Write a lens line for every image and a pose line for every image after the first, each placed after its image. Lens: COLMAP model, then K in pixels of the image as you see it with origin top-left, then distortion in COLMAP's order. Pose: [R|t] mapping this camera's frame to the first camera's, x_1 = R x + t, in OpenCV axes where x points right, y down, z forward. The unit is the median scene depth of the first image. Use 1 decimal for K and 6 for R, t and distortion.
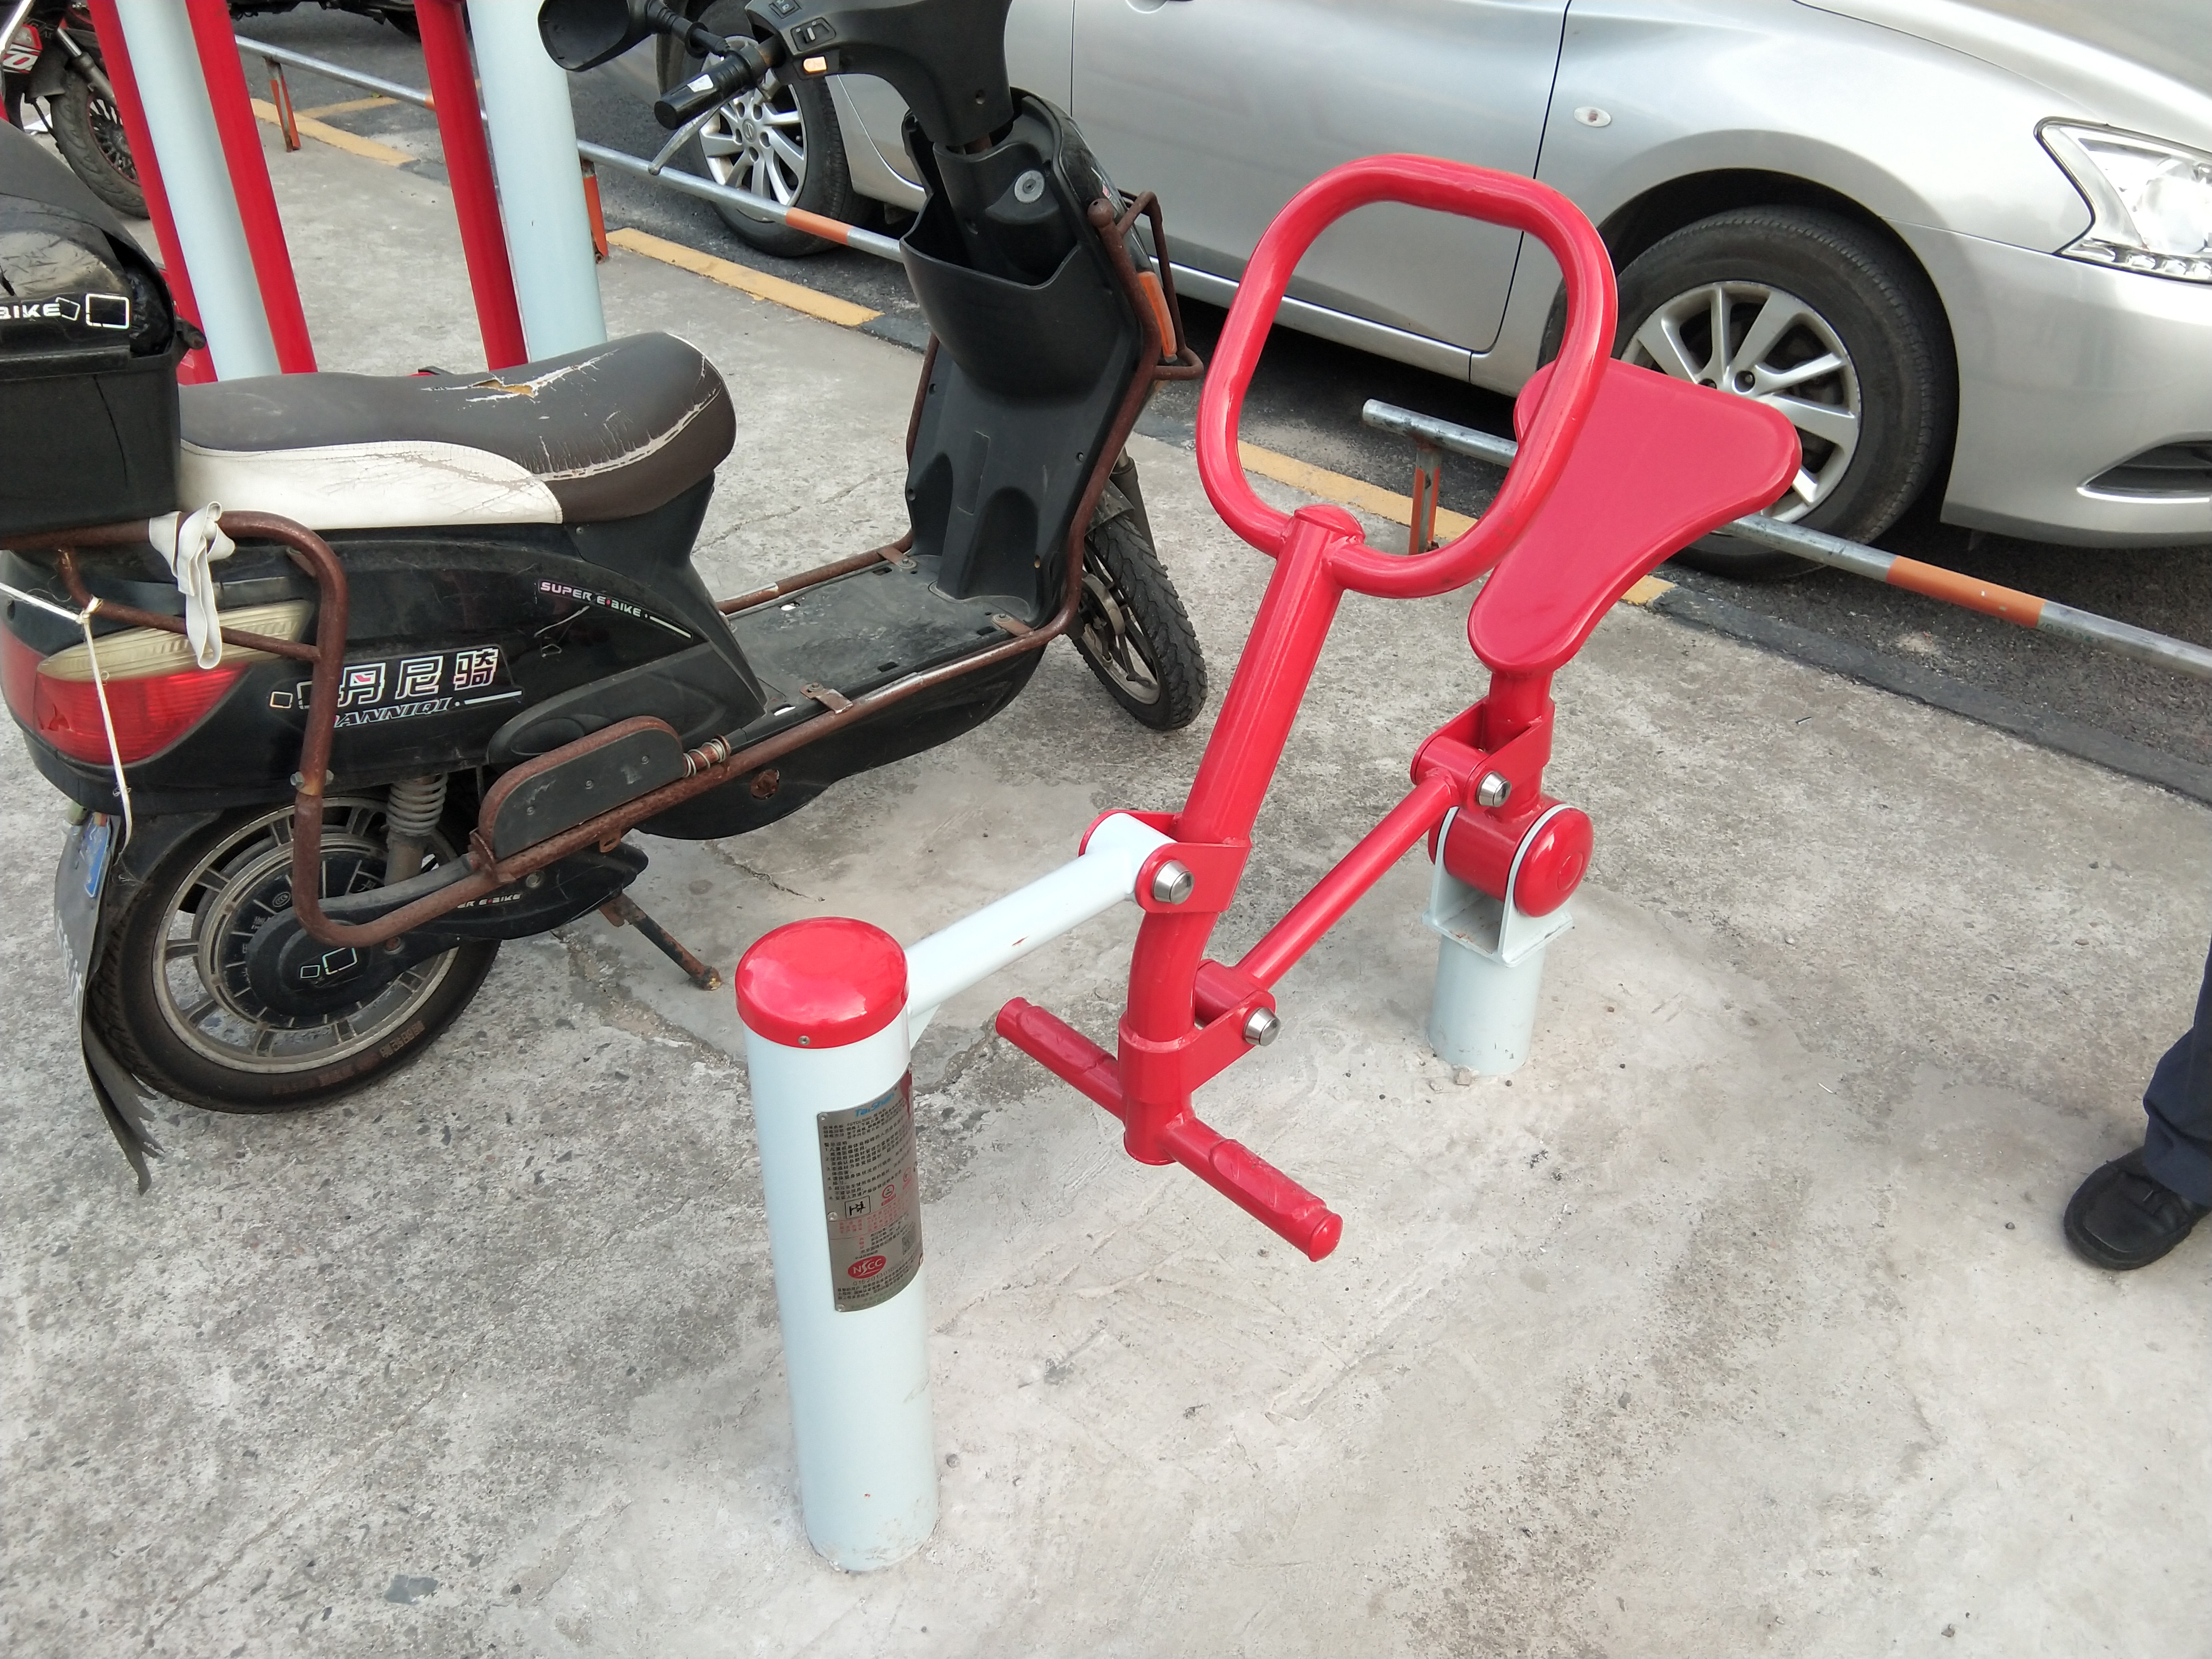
lens RADIAL K [[1776.6, 0, 1093.1], [0, 1776.6, 814.7], [0, 0, 1]] dist [0.098321, -0.136576]
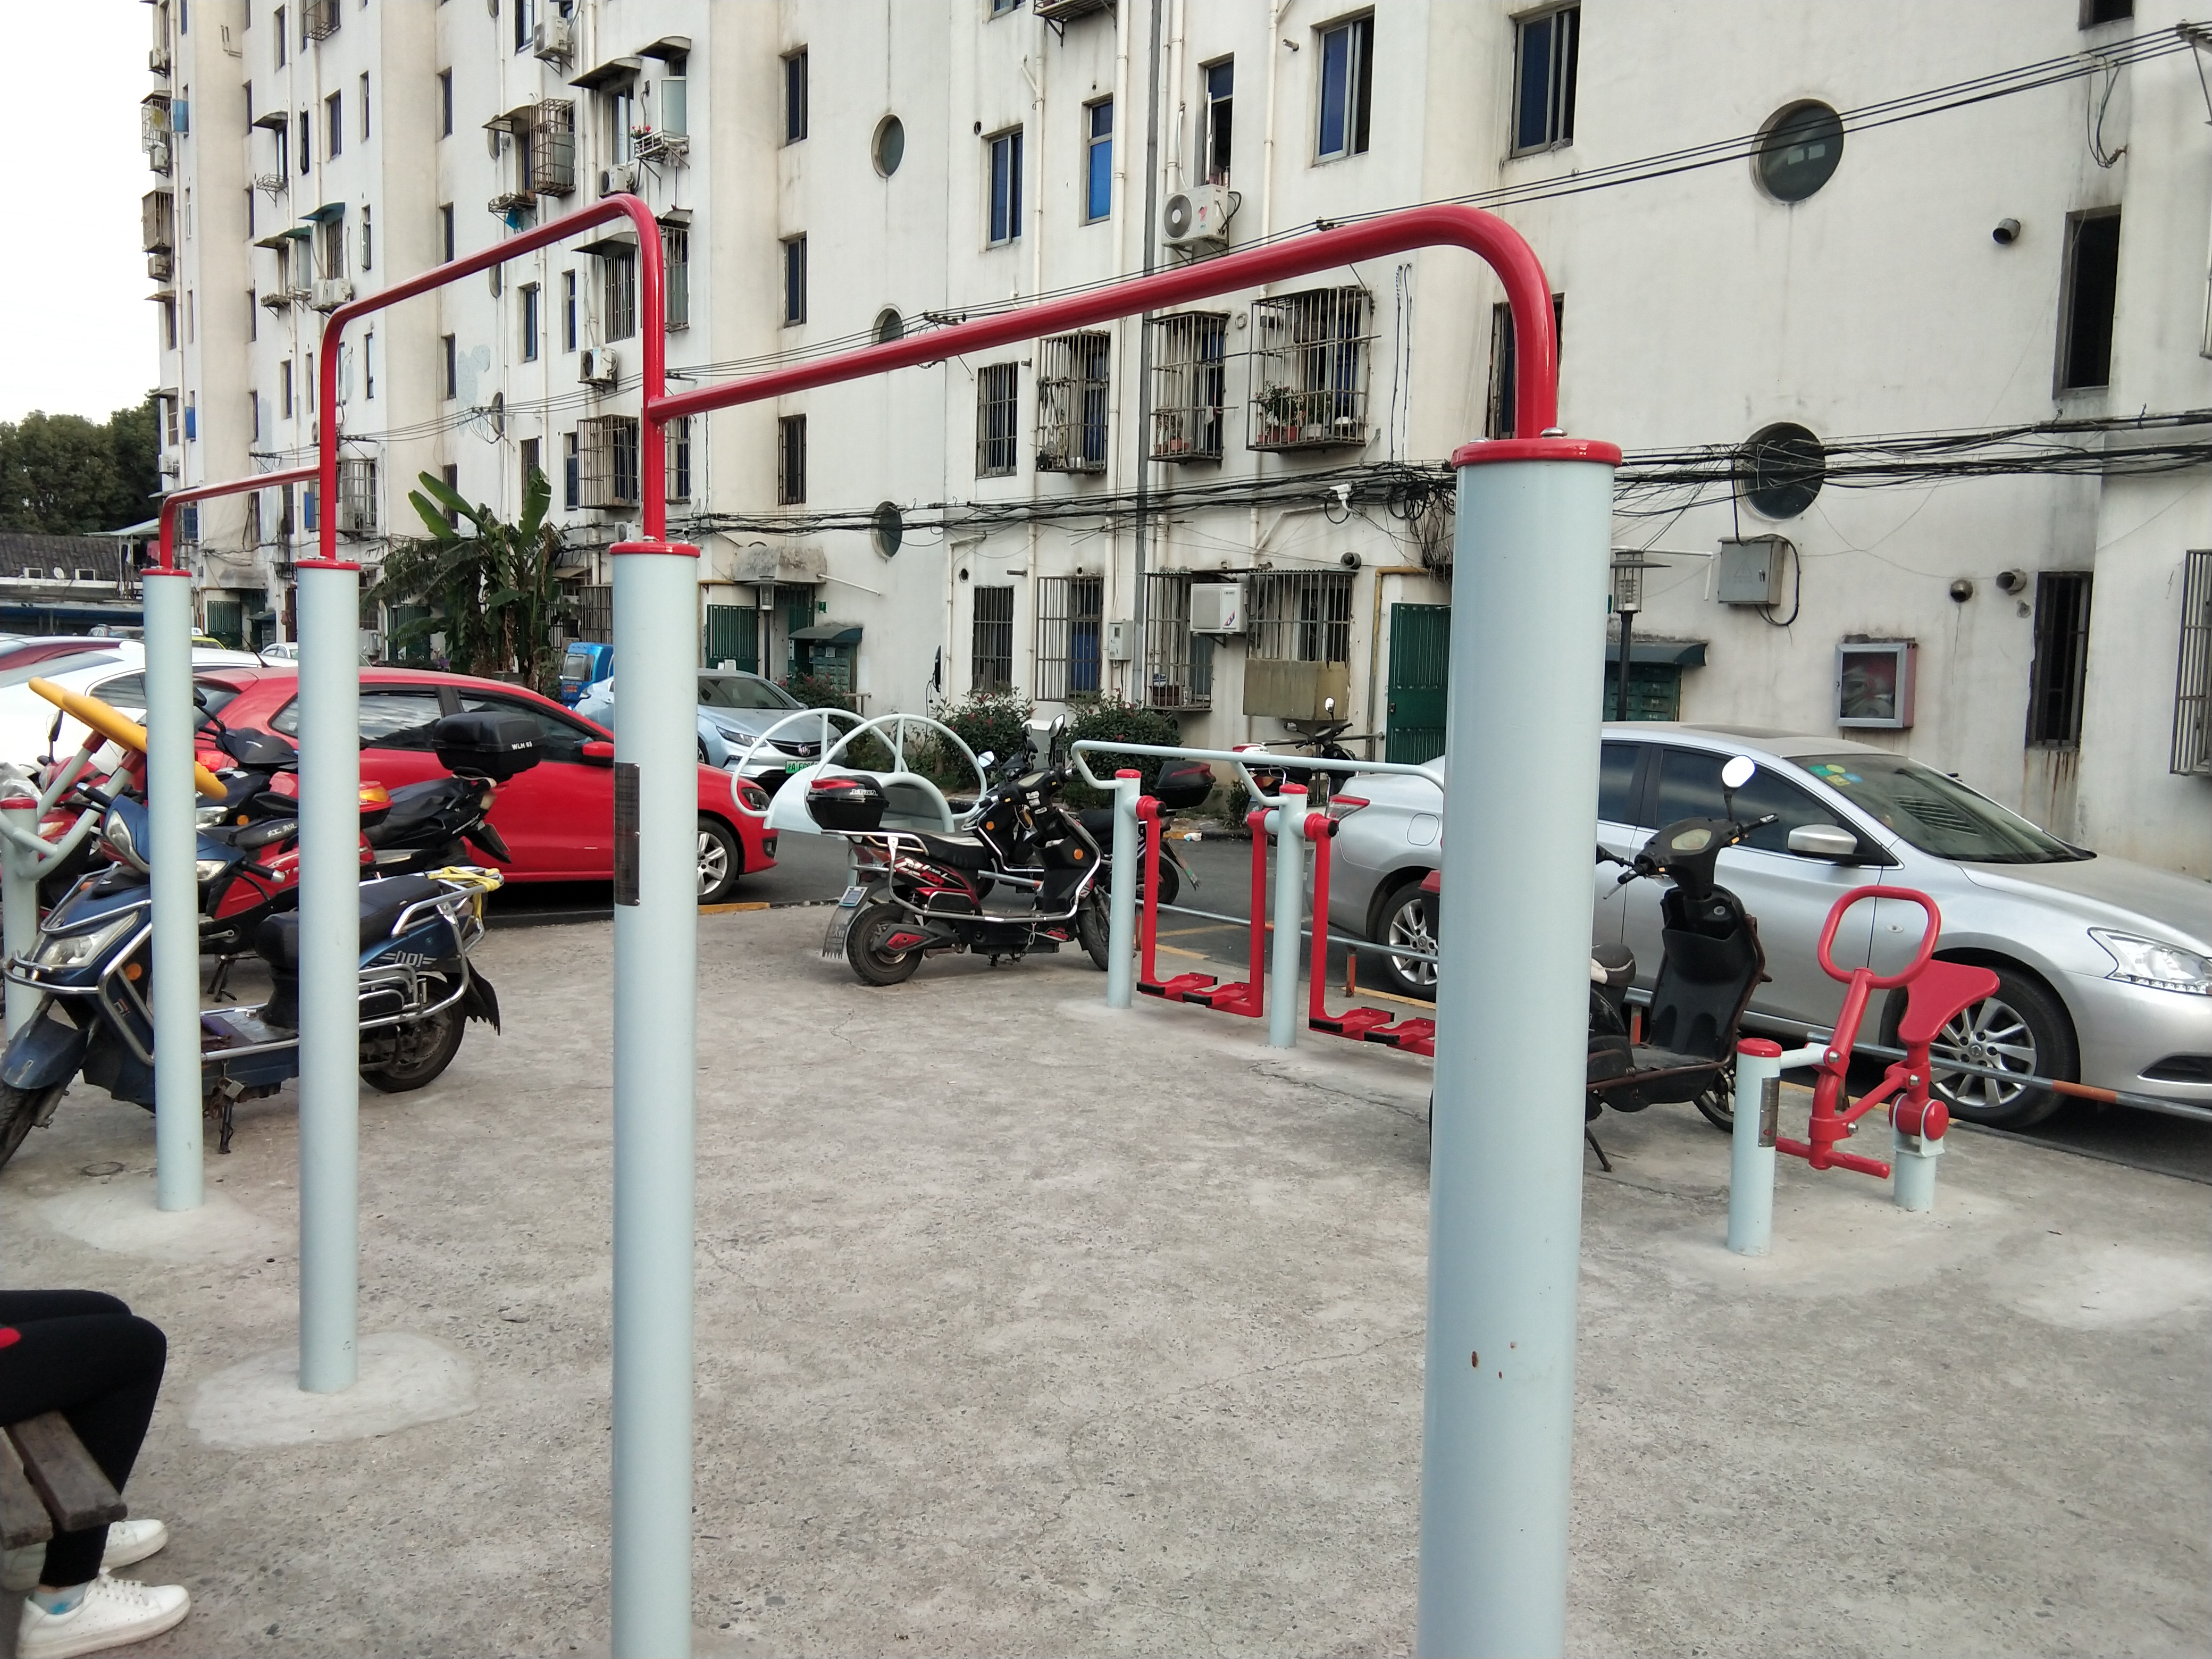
lens RADIAL K [[1776.6, 0, 1093.1], [0, 1776.6, 814.7], [0, 0, 1]] dist [0.098321, -0.136576]
pose [[0.992186, 0.038448, -0.118692, -0.675167], [-0.090815, 0.874880, -0.475750, 0.967570], [0.085549, 0.482812, 0.871535, -1.676270]]
